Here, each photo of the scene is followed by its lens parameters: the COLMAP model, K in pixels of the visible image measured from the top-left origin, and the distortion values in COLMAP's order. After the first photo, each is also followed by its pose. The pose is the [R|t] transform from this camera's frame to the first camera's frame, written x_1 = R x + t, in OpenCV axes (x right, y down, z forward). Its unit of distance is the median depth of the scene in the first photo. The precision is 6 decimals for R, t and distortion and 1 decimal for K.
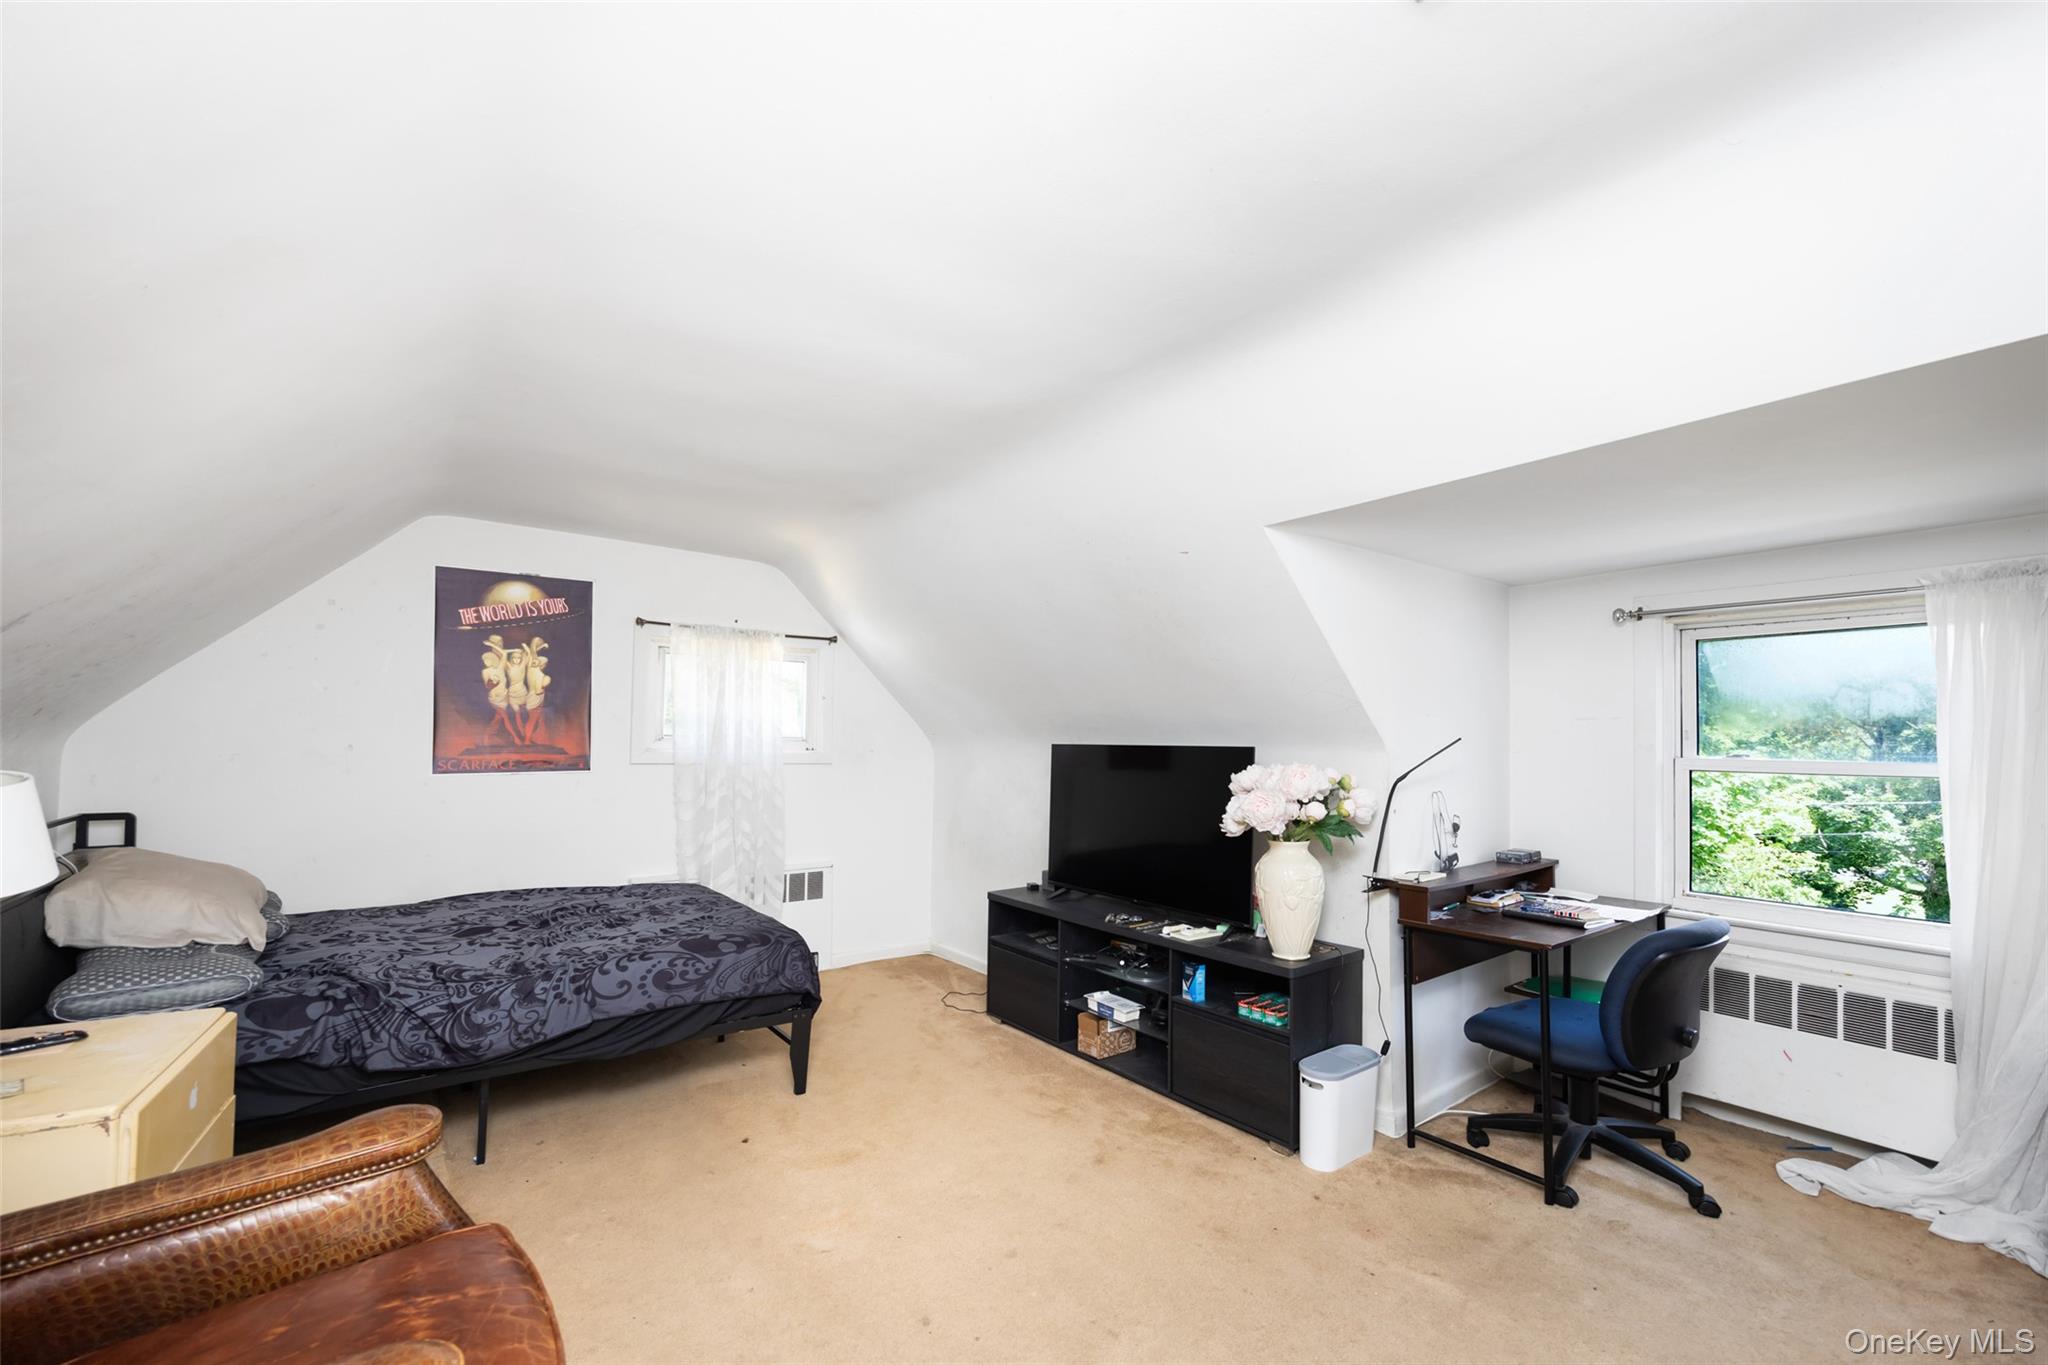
lens RADIAL K [[830.1, 0, 1021.7], [0, 830.1, 719.4], [0, 0, 1]] dist [-0.007399, 0.004390]
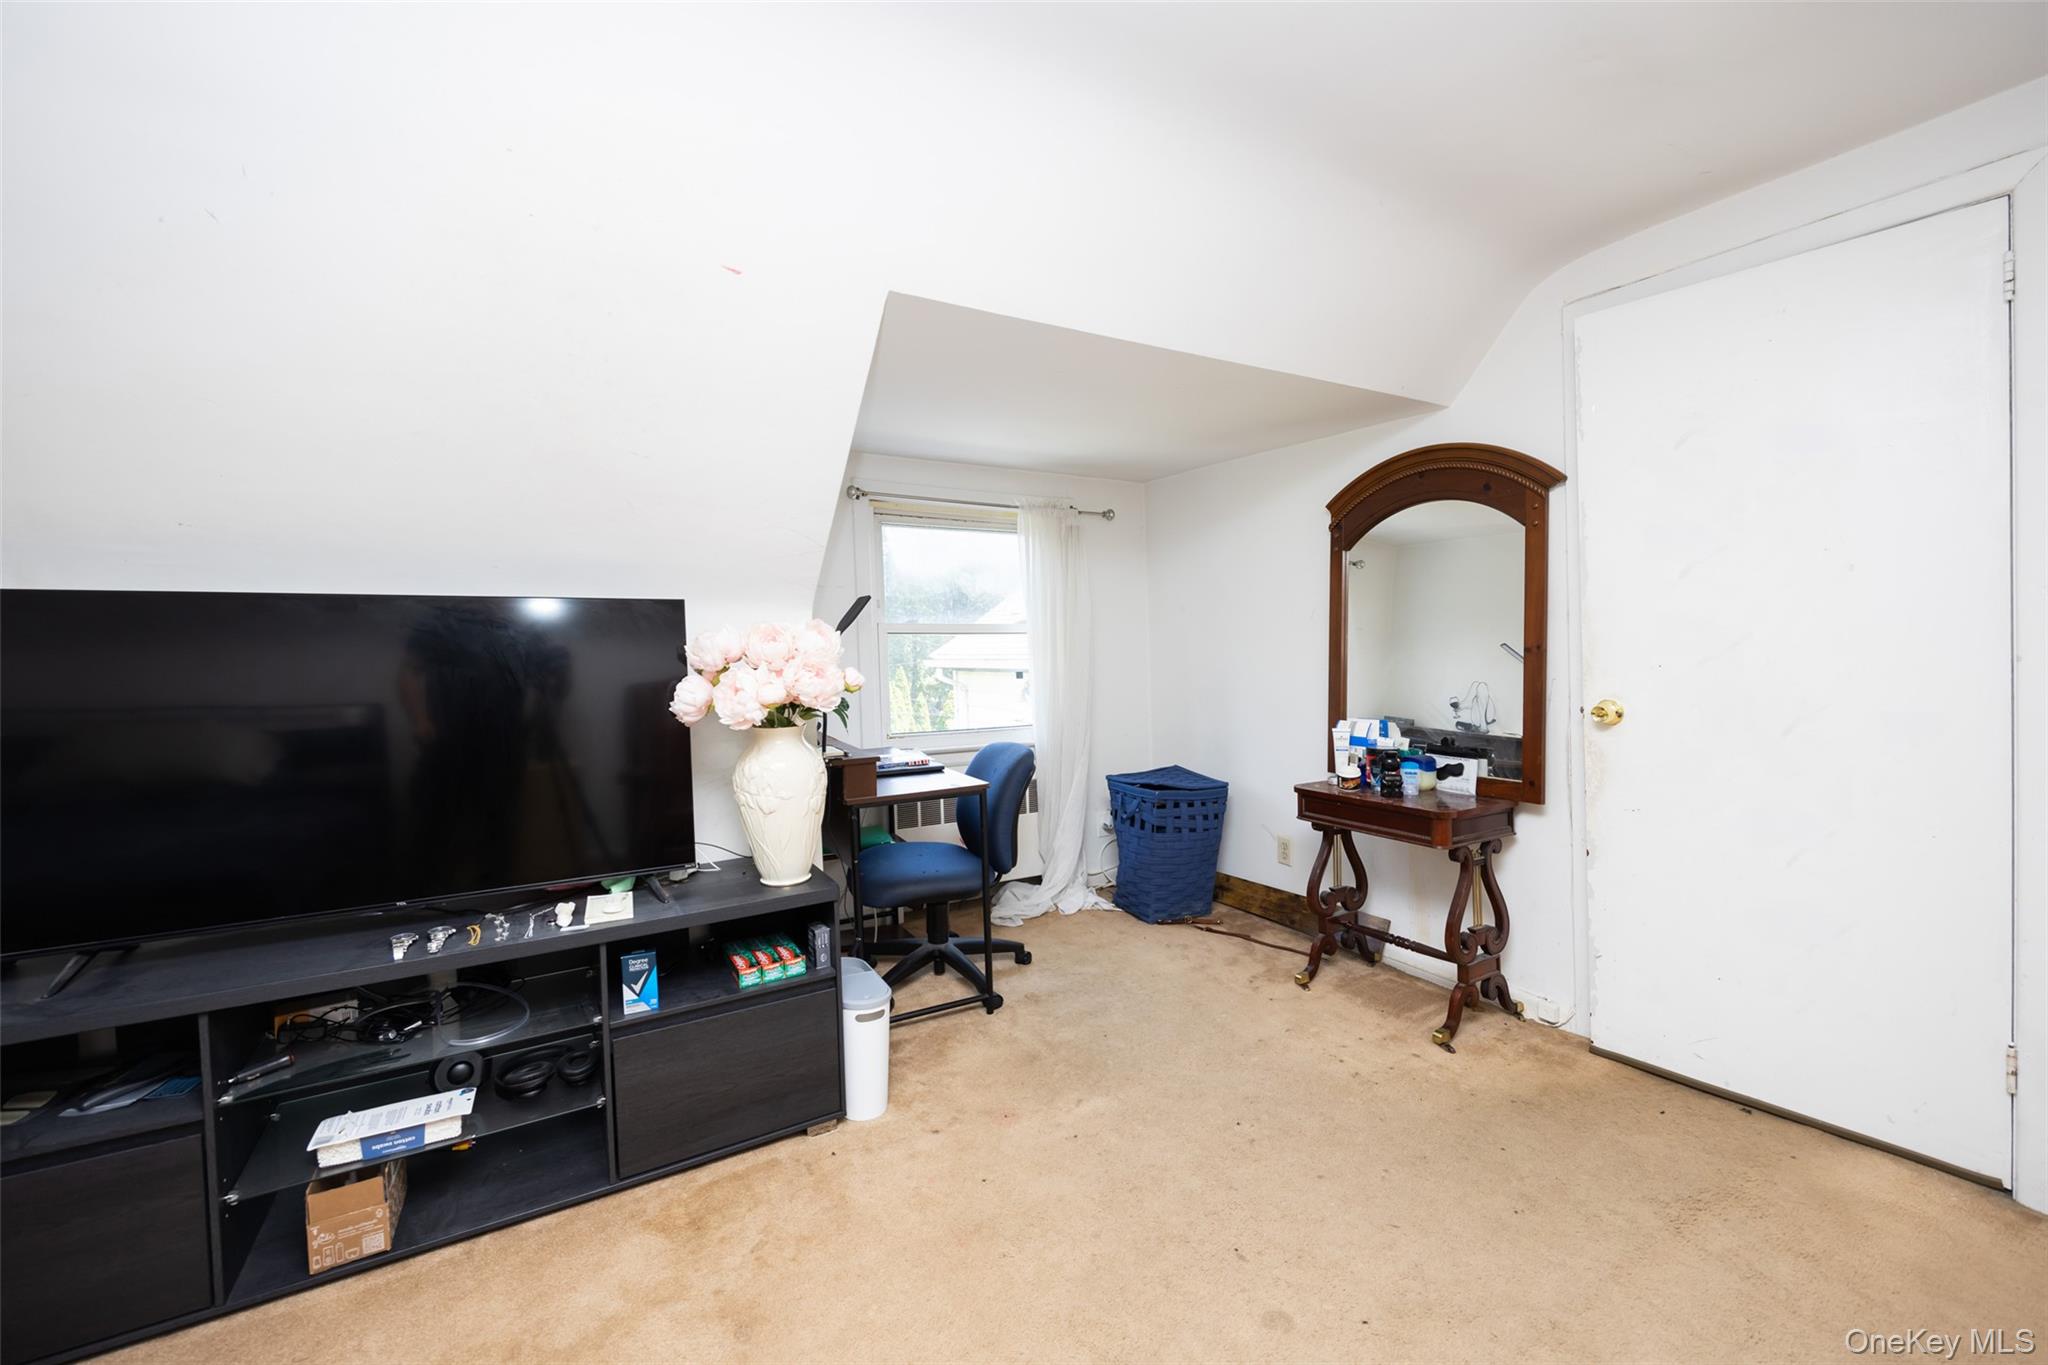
lens RADIAL K [[848.6, 0, 1027.1], [0, 848.6, 678.1], [0, 0, 1]] dist [-0.001185, -0.000181]
pose [[0.111839, -0.049877, 0.992474, -0.369932], [-0.016247, 0.998514, 0.052011, 0.056558], [-0.993594, -0.021941, 0.110862, 0.651256]]
